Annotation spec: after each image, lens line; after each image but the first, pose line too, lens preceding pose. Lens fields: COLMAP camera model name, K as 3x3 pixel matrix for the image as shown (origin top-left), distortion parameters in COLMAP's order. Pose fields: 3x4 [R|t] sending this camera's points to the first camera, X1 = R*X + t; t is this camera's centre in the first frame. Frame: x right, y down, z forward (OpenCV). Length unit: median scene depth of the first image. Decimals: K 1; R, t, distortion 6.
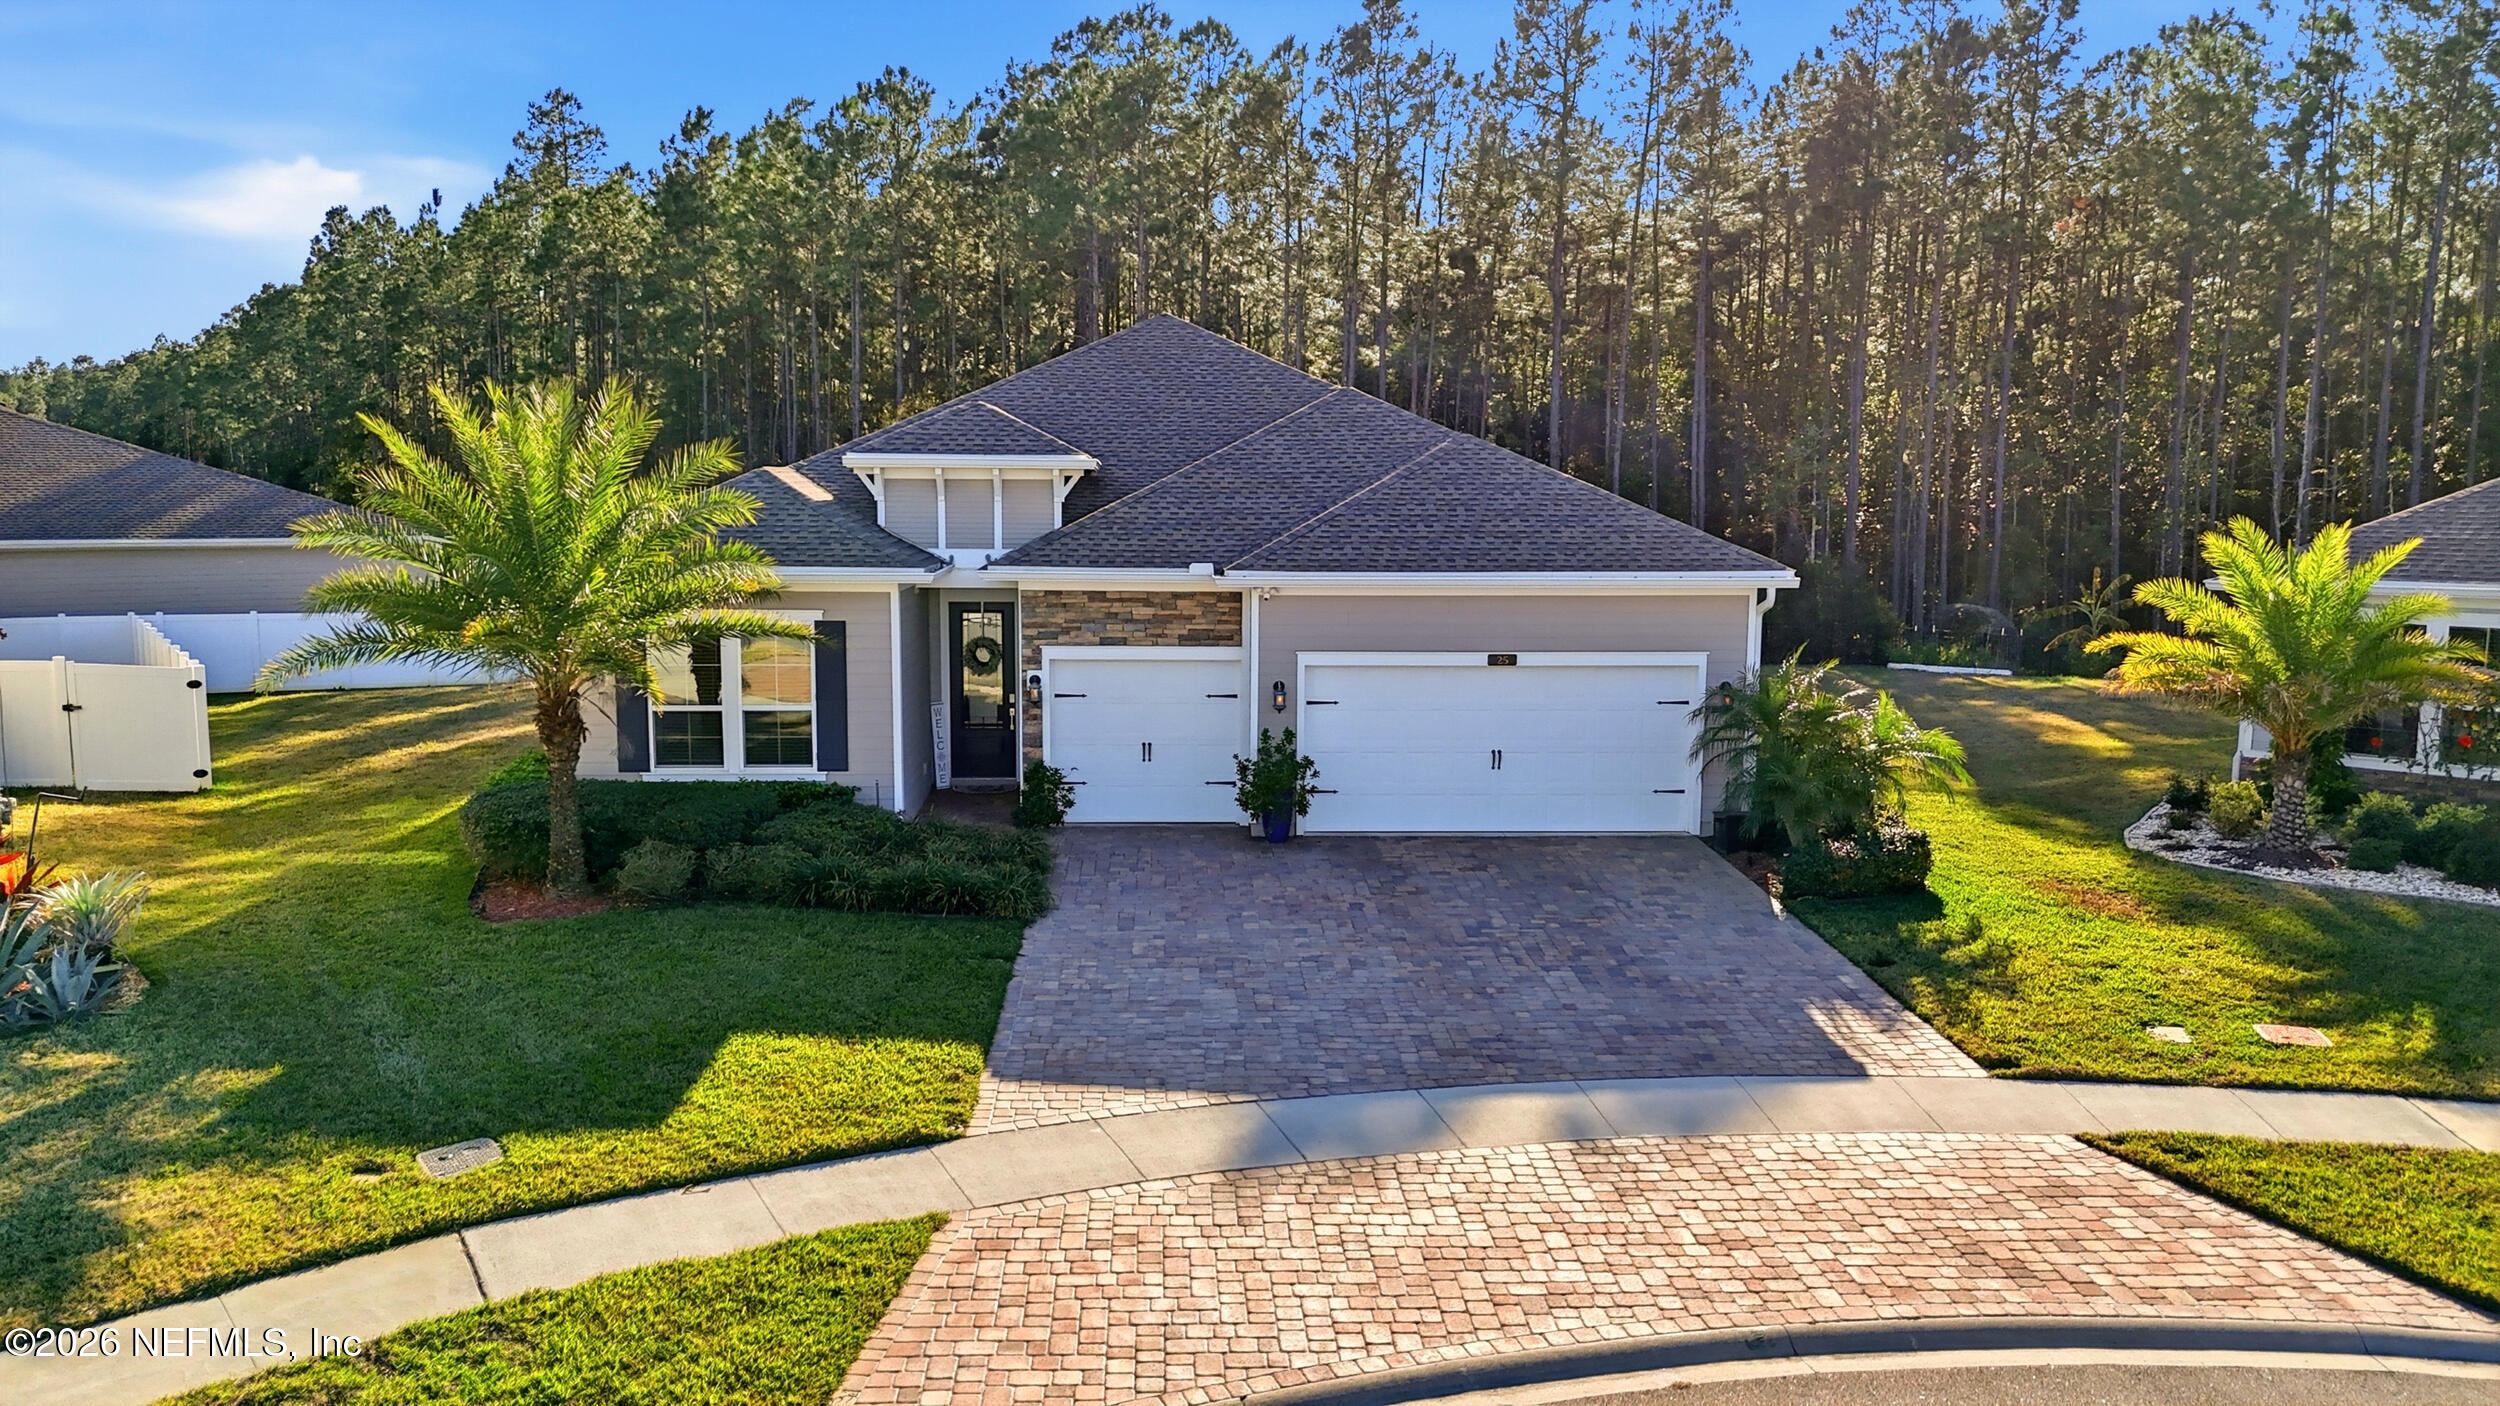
lens RADIAL K [[1869.8, 0, 1260.9], [0, 1869.8, 695.3], [0, 0, 1]] dist [0.059374, -0.053051]
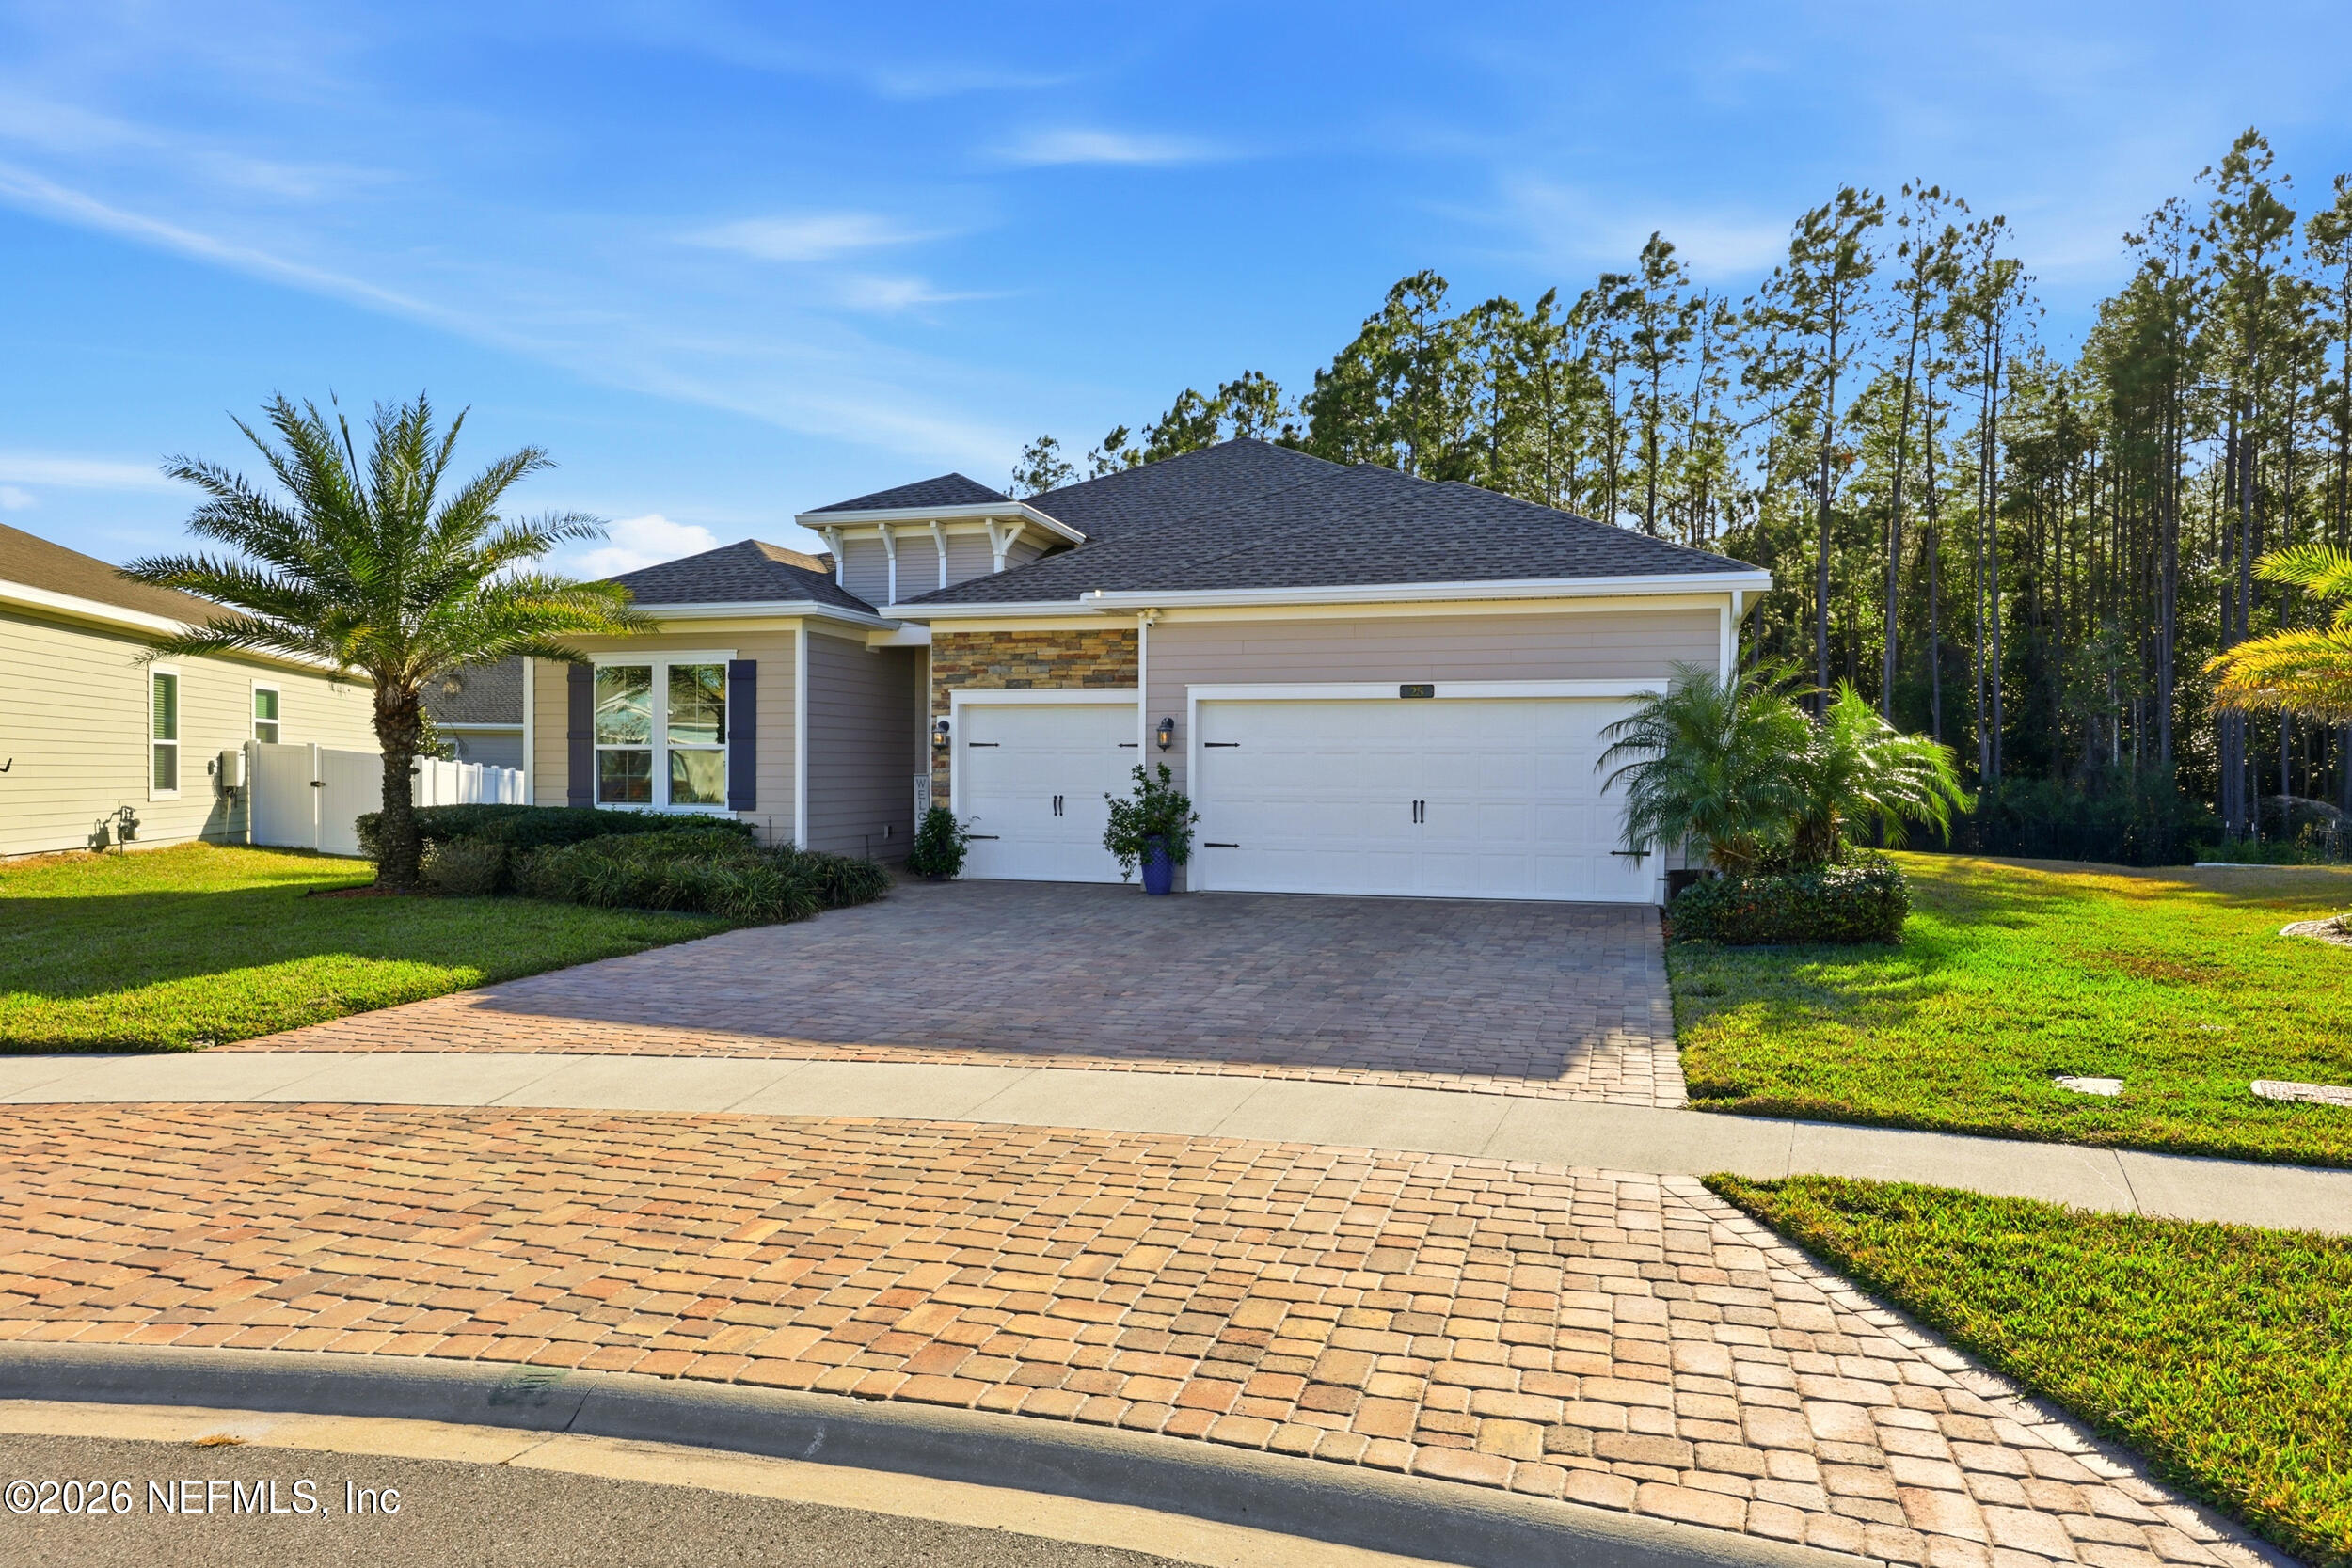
lens RADIAL K [[1503.7, 0, 1178.3], [0, 1503.7, 827.1], [0, 0, 1]] dist [-0.005403, 0.006182]
pose [[0.941139, 0.010390, -0.337861, 0.278173], [-0.040440, 0.995810, -0.082023, 0.111750], [0.335593, 0.090858, 0.937615, 0.342401]]
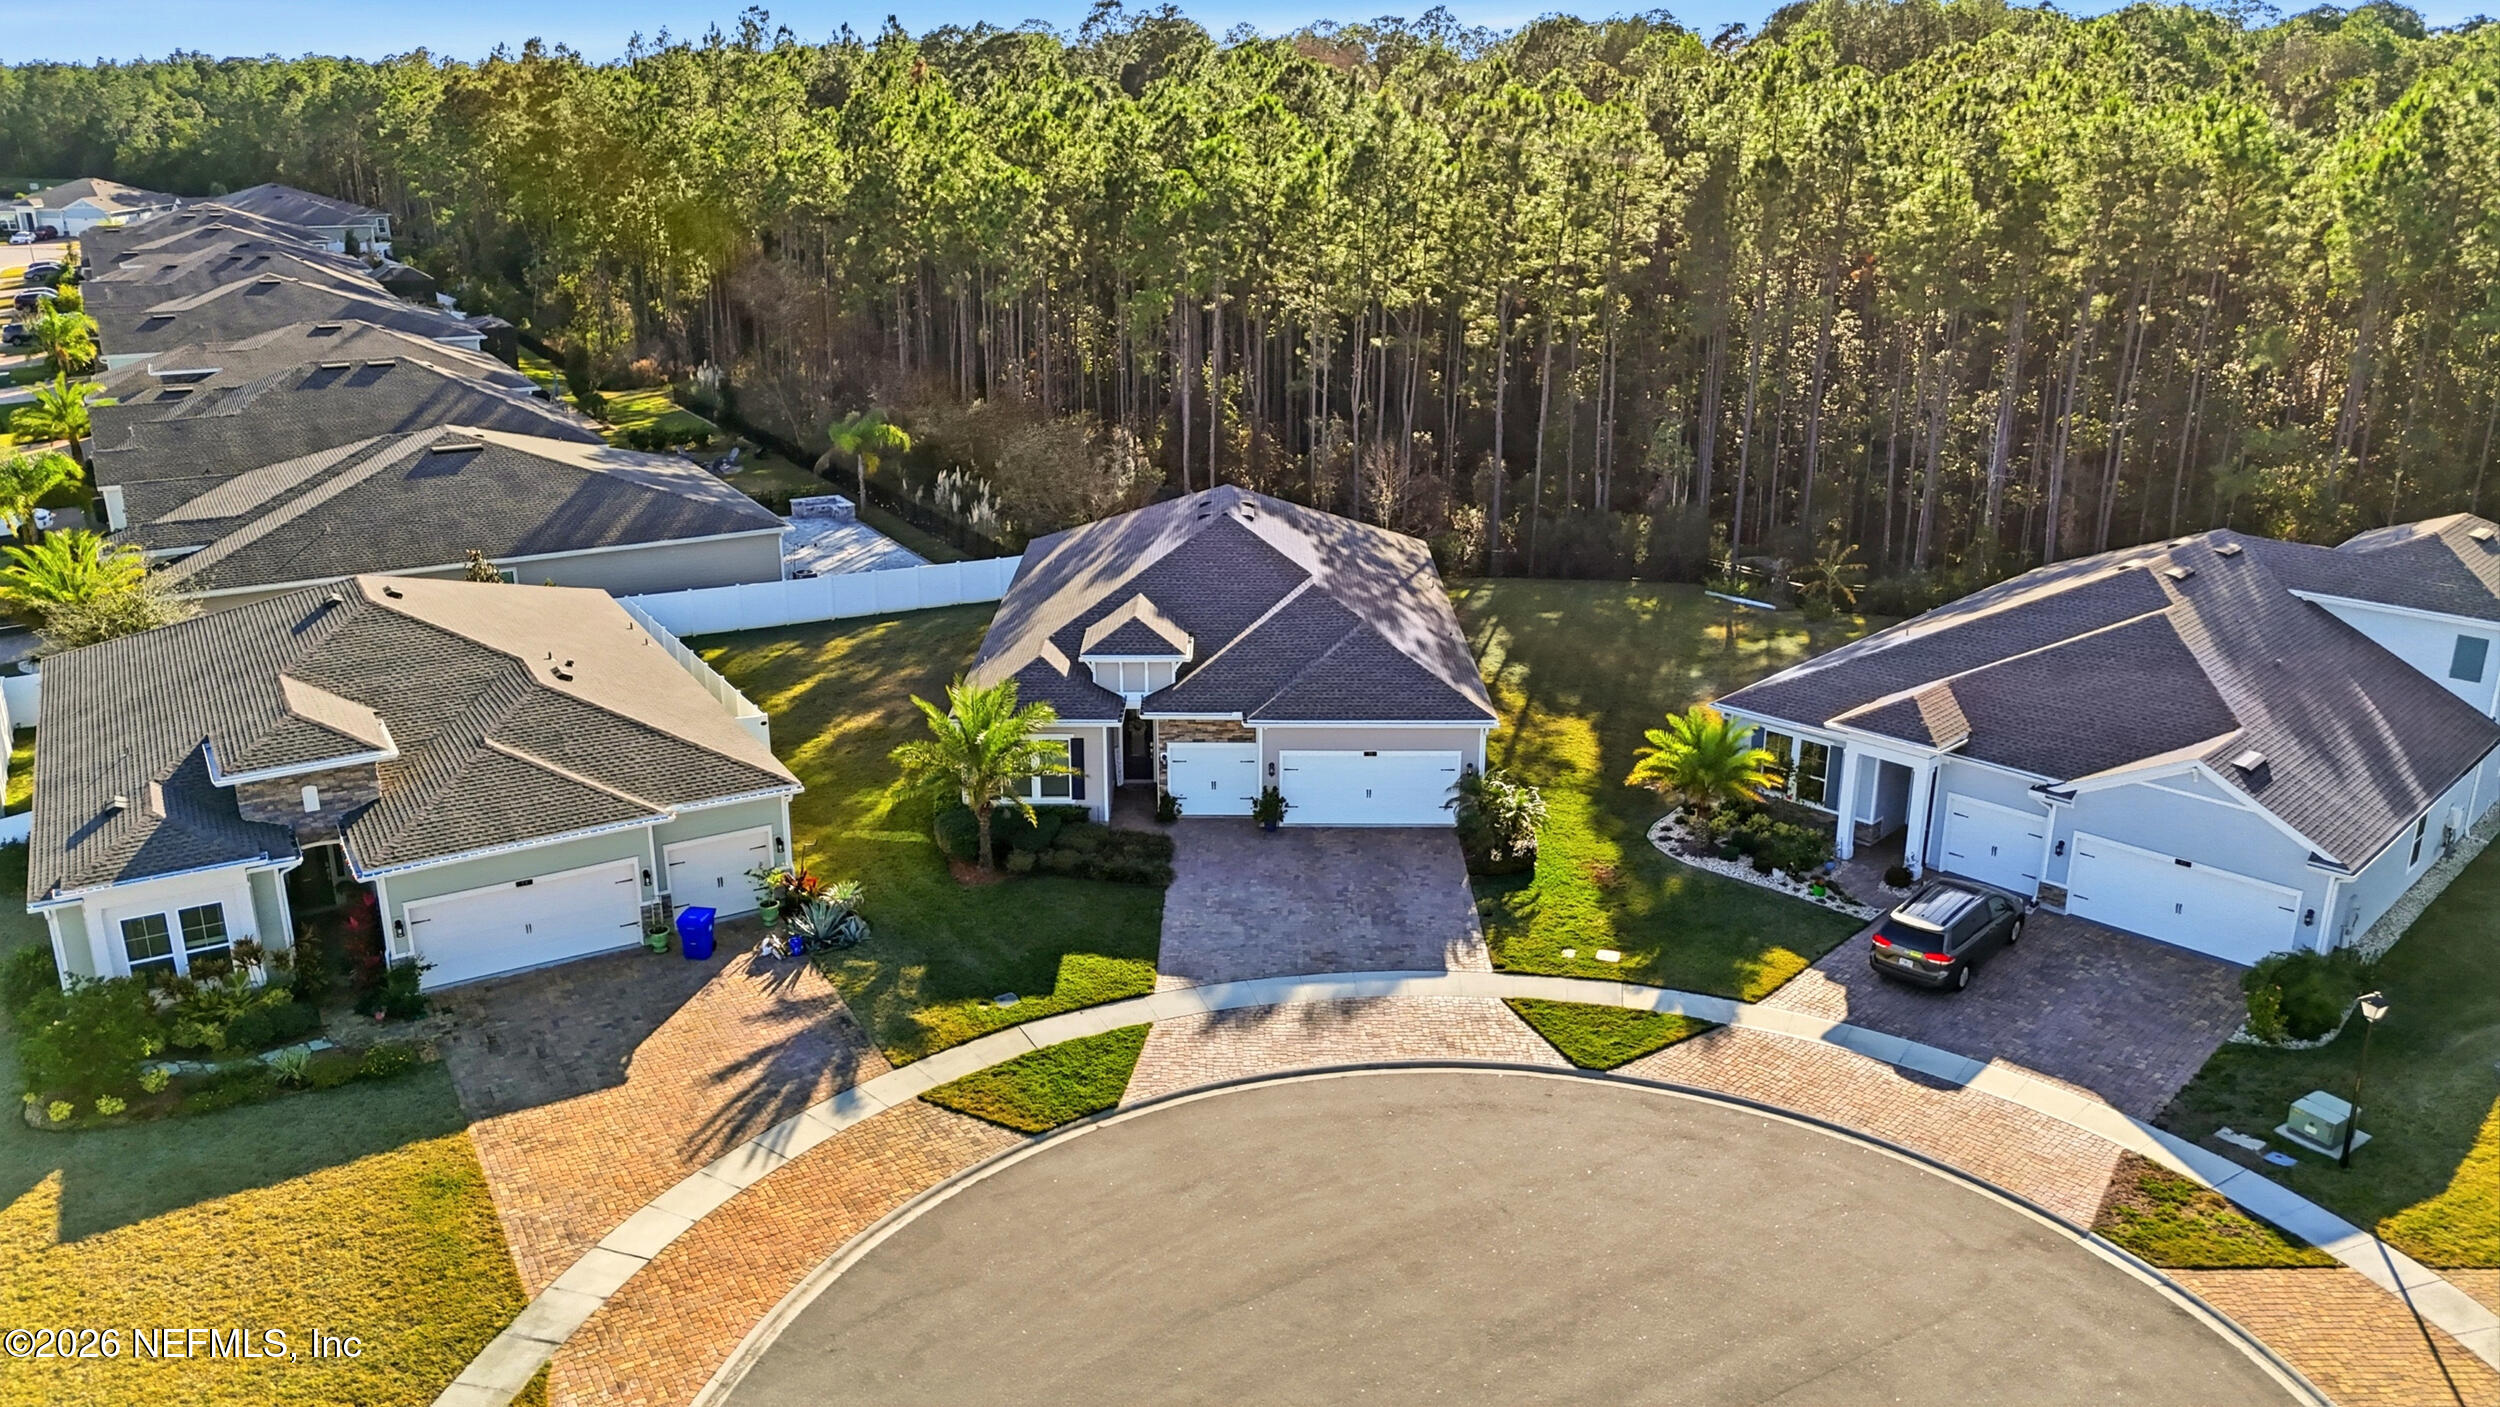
lens RADIAL K [[1869.8, 0, 1261.4], [0, 1869.8, 702.6], [0, 0, 1]] dist [0.059374, -0.053051]
pose [[0.998965, 0.011614, -0.043970, 0.102558], [-0.002541, 0.979587, 0.201005, -0.570044], [0.045407, -0.200685, 0.978603, -1.288435]]
